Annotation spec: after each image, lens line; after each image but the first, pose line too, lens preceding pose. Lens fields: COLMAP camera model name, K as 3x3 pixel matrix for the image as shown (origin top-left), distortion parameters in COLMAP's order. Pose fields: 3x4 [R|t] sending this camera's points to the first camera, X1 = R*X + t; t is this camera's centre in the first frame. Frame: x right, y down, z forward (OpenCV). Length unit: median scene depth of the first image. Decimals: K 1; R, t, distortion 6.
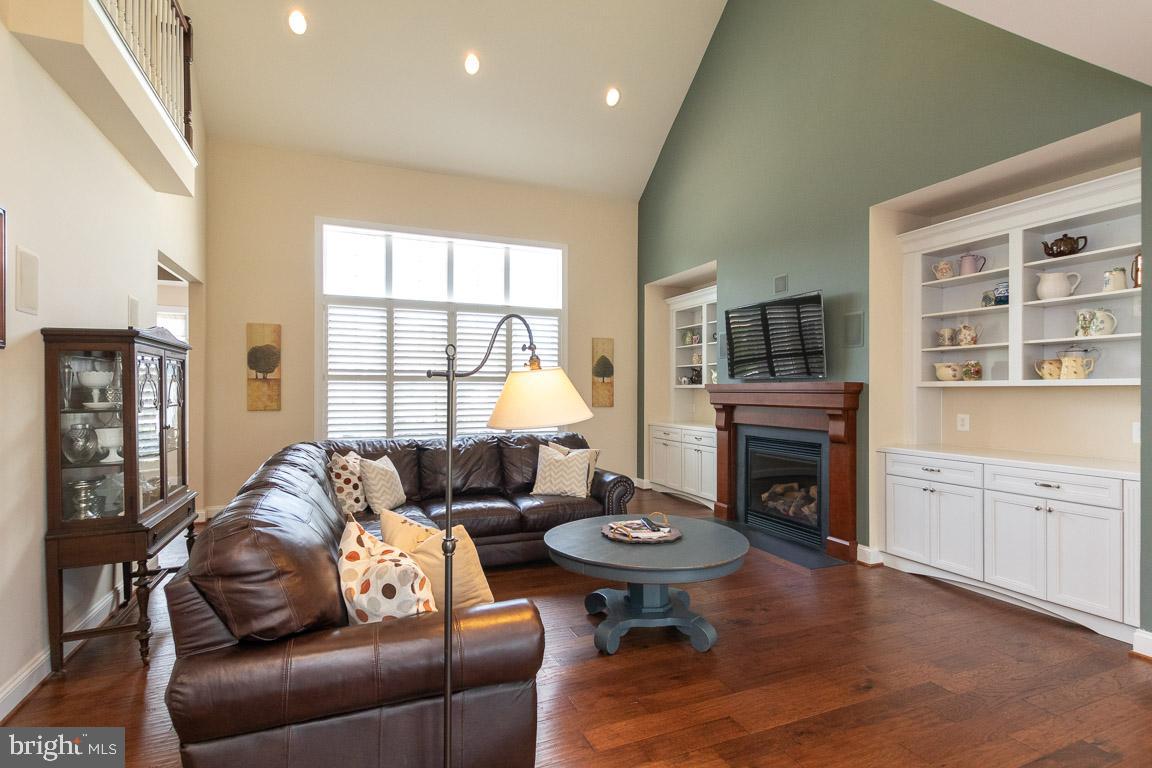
lens RADIAL K [[551.2, 0, 573.3], [0, 551.2, 388.7], [0, 0, 1]] dist [0.005399, 0.000430]
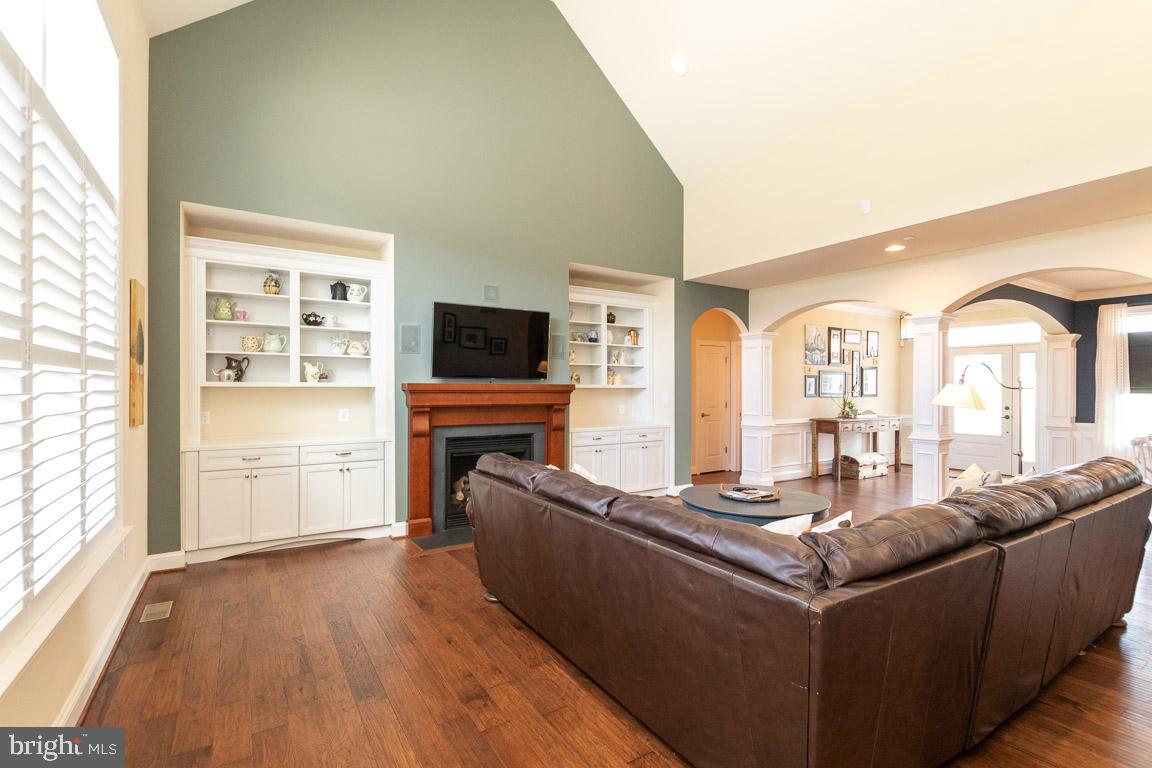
lens RADIAL K [[526.5, 0, 575.0], [0, 526.5, 388.5], [0, 0, 1]] dist [0.005113, -0.000140]
pose [[-0.170925, -0.006752, 0.985261, -0.605016], [-0.008546, 0.999949, 0.005370, -0.007533], [-0.985247, -0.007502, -0.170974, 0.912819]]
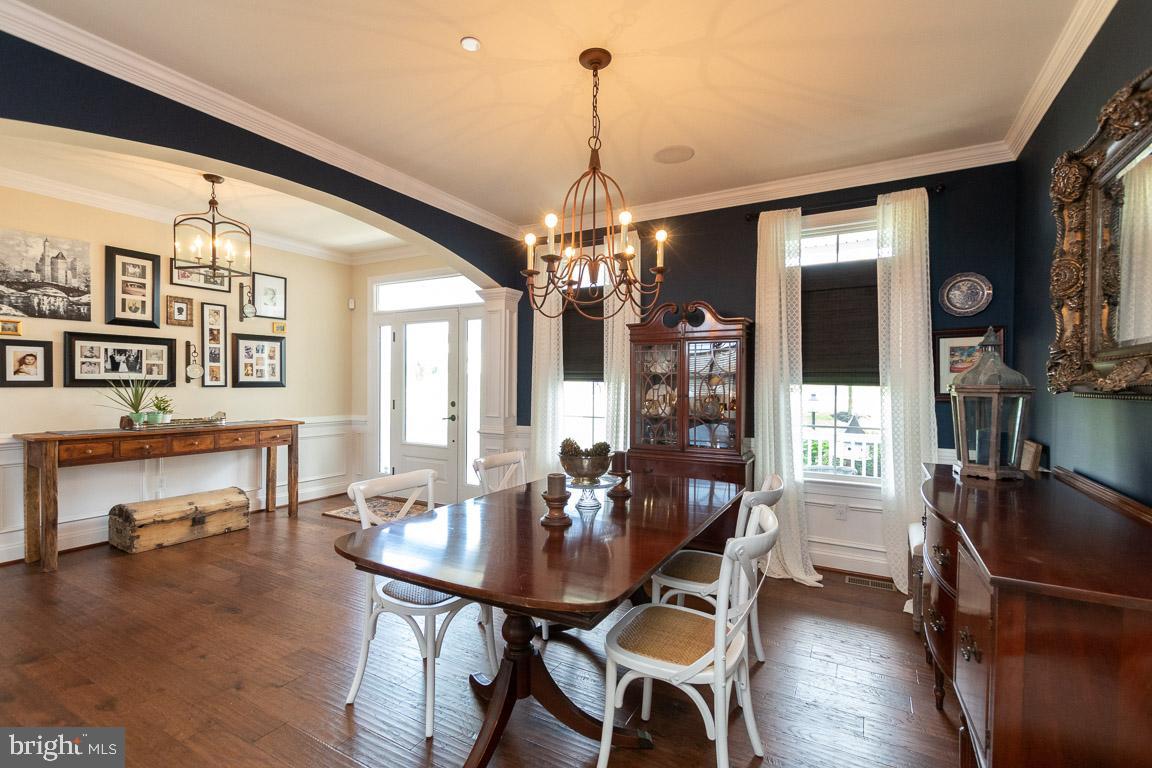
lens RADIAL K [[526.5, 0, 575.0], [0, 526.5, 388.5], [0, 0, 1]] dist [0.005113, -0.000140]
pose [[-0.607633, -0.013646, 0.794101, -0.258506], [-0.010952, 0.999901, 0.008803, 0.005454], [-0.794143, -0.003348, -0.607722, -0.109781]]
